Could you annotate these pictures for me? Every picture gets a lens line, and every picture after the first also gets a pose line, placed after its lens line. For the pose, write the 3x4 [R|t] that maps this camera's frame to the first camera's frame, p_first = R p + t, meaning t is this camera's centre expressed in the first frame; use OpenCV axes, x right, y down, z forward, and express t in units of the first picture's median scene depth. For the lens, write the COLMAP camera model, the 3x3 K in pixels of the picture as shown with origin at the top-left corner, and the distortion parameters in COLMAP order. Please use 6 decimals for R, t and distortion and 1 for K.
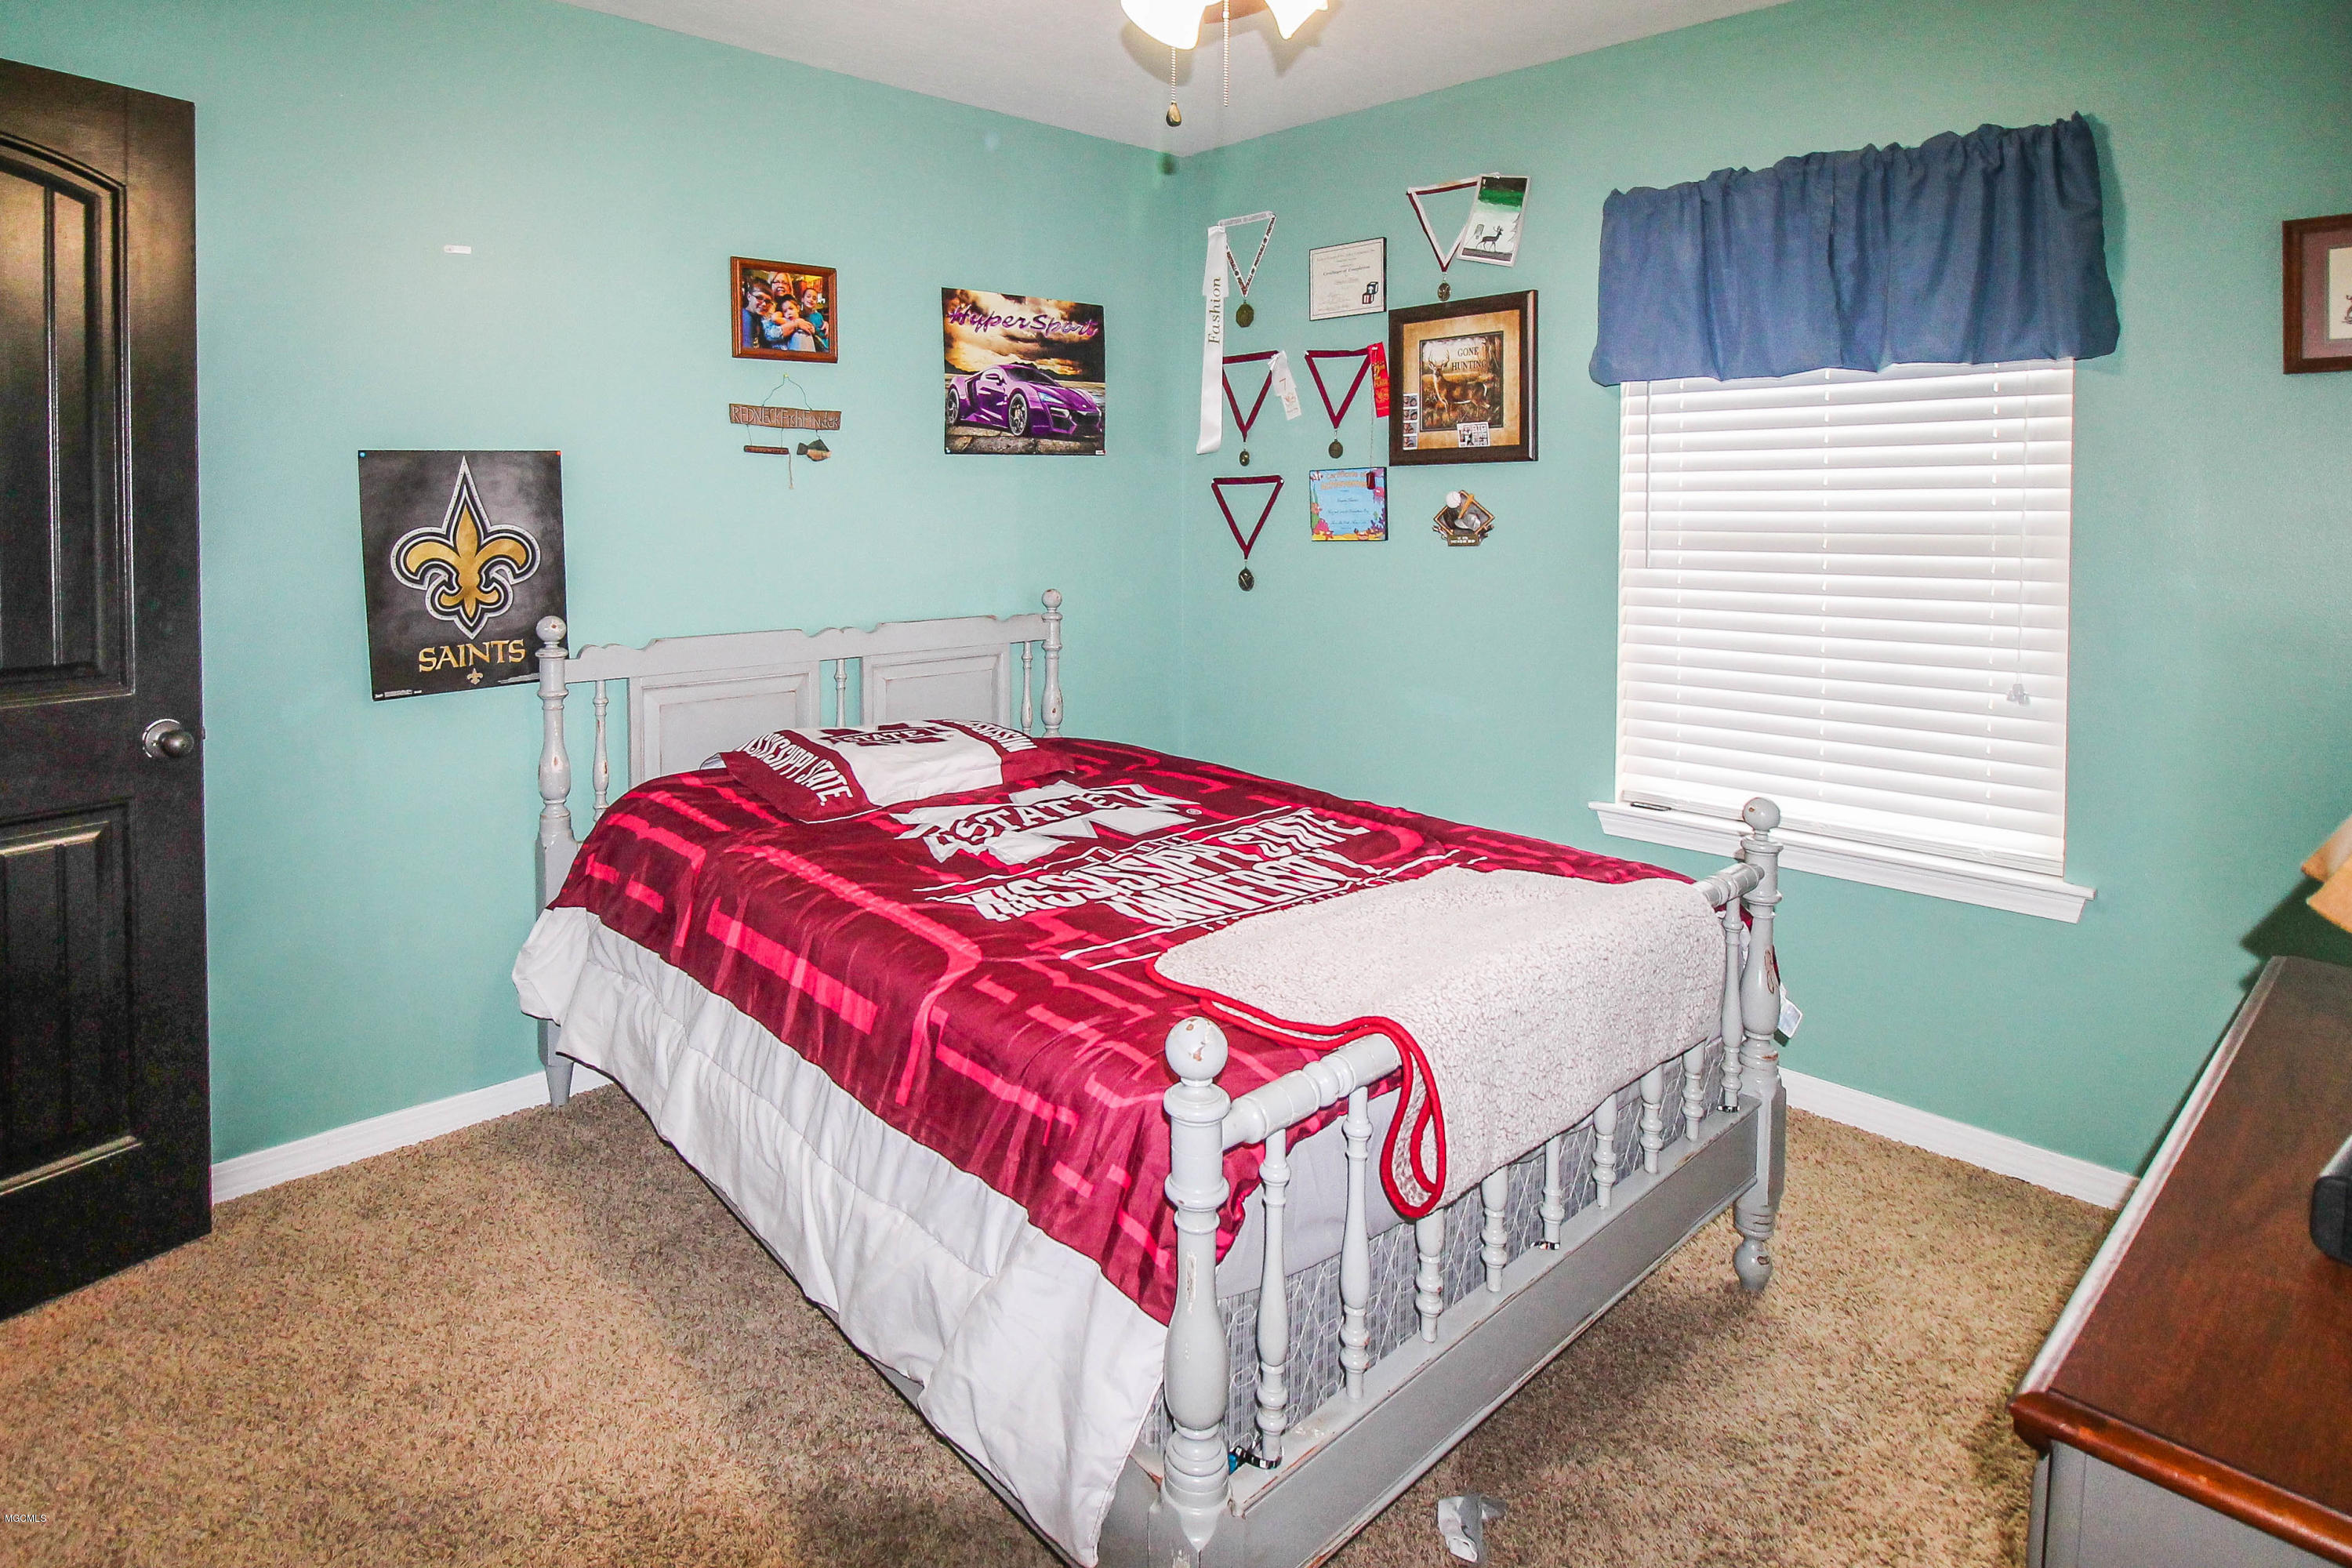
lens RADIAL K [[1249.3, 0, 1195.3], [0, 1249.3, 677.7], [0, 0, 1]] dist [-0.014070, -0.002156]
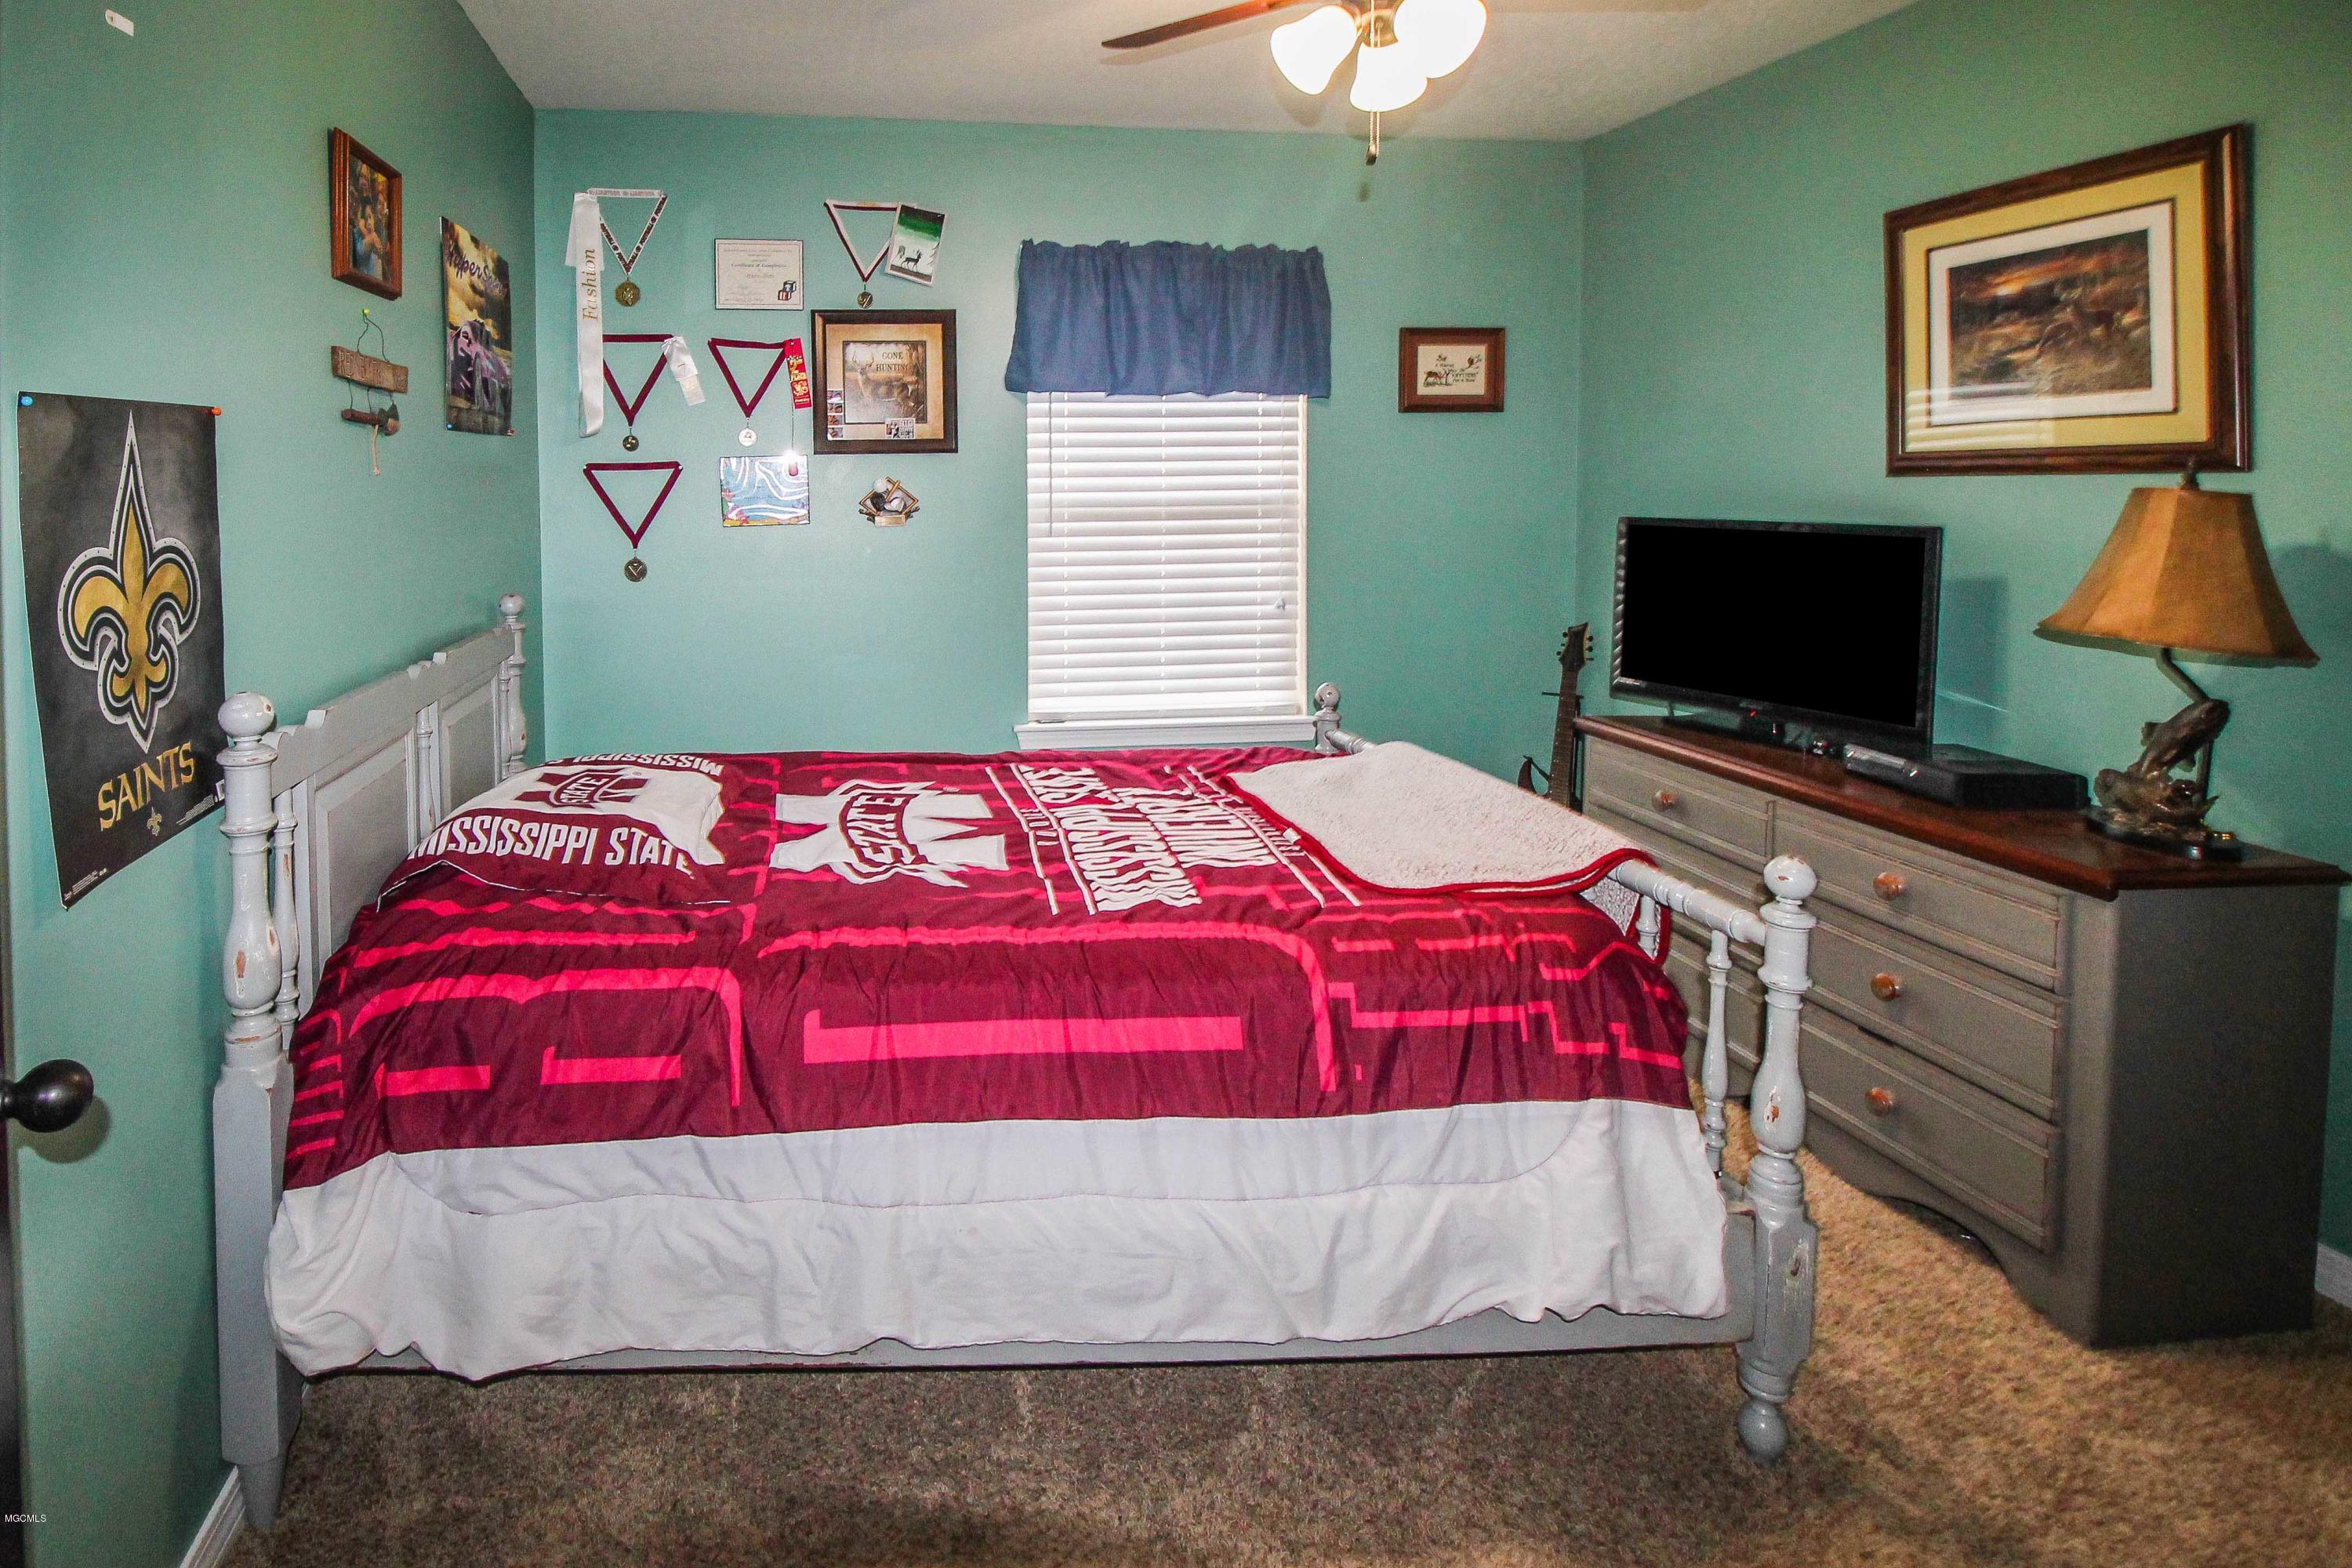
lens RADIAL K [[1096.1, 0, 975.7], [0, 1096.1, 623.8], [0, 0, 1]] dist [0.002365, -0.025205]
pose [[0.632359, -0.101956, 0.767937, -0.551268], [0.114079, 0.992750, 0.037864, -0.049175], [-0.766230, 0.063662, 0.639405, 0.330228]]
